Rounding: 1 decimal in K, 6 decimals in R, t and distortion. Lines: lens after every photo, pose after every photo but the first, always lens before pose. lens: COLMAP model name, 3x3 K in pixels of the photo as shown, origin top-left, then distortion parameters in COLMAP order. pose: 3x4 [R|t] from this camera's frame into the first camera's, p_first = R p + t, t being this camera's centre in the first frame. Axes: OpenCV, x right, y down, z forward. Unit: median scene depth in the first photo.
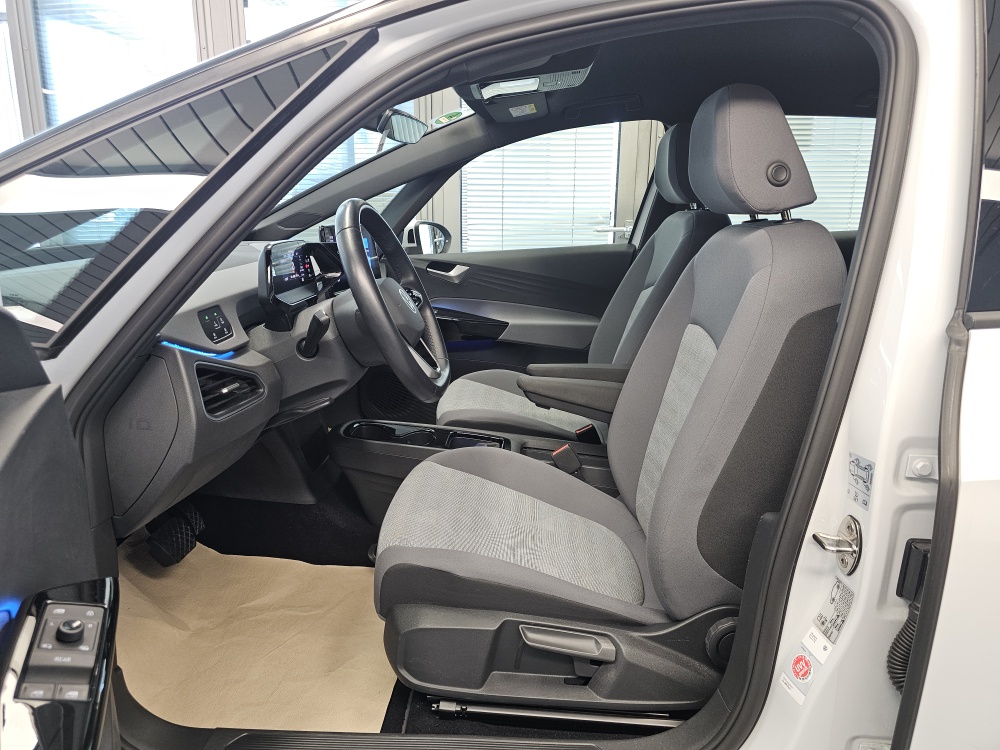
lens RADIAL K [[674.2, 0, 494.3], [0, 674.2, 369.6], [0, 0, 1]] dist [0.049166, -0.050187]
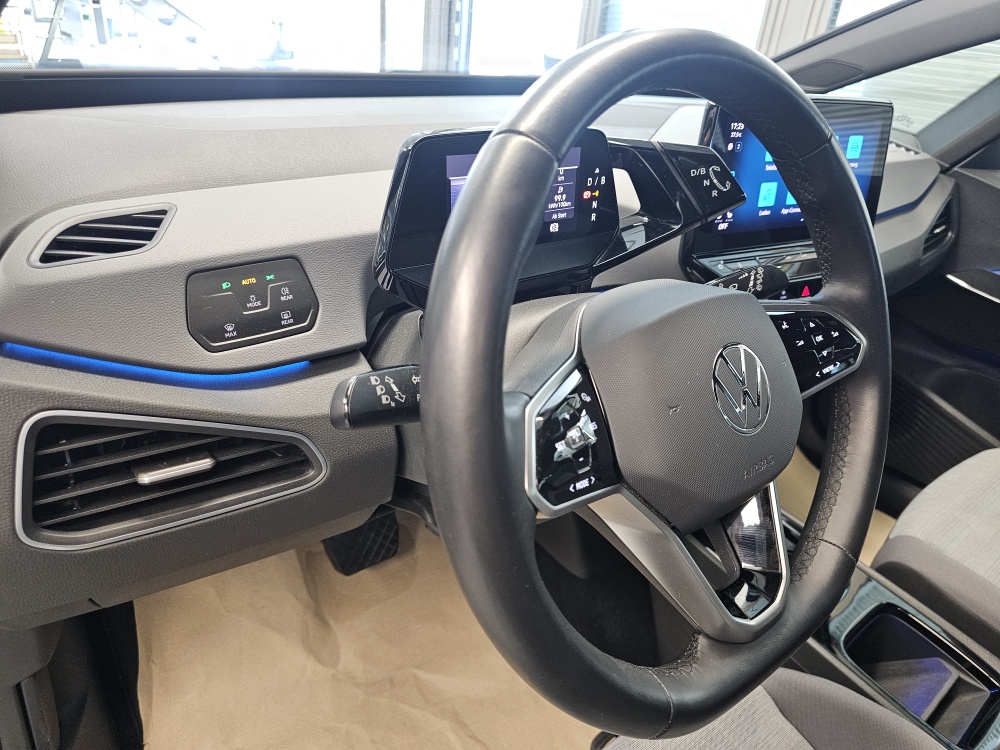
lens RADIAL K [[674.2, 0, 498.3], [0, 674.2, 355.6], [0, 0, 1]] dist [0.049166, -0.050187]
pose [[0.654134, 0.385019, -0.651052, -0.004555], [-0.251044, 0.922471, 0.293298, -0.202304], [0.713502, -0.028413, 0.700077, 0.794403]]
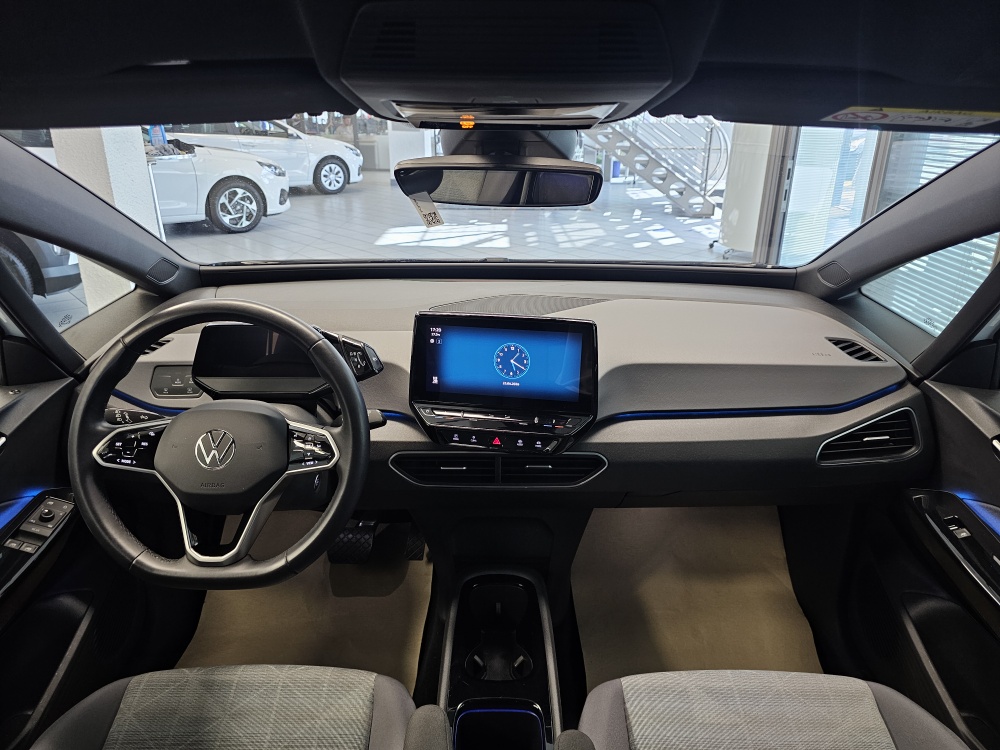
lens RADIAL K [[674.2, 0, 503.8], [0, 674.2, 356.8], [0, 0, 1]] dist [0.049166, -0.050187]
pose [[0.035520, 0.334333, -0.941785, 0.606484], [-0.236155, 0.918499, 0.317160, -0.561362], [0.971066, 0.211142, 0.111579, 1.354823]]
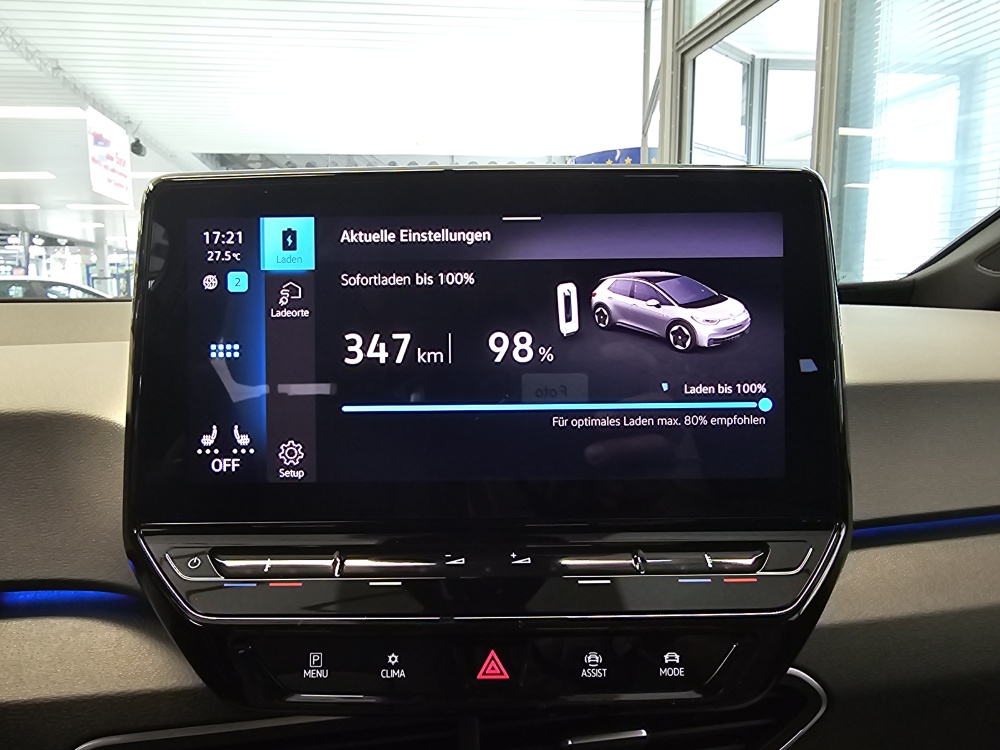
lens RADIAL K [[663.3, 0, 455.7], [0, 663.3, 391.6], [0, 0, 1]] dist [0.010763, -0.006292]
pose [[0.171442, 0.120091, -0.977848, -0.060282], [-0.209344, 0.974317, 0.082953, -0.247296], [0.962696, 0.190485, 0.192179, 1.407273]]
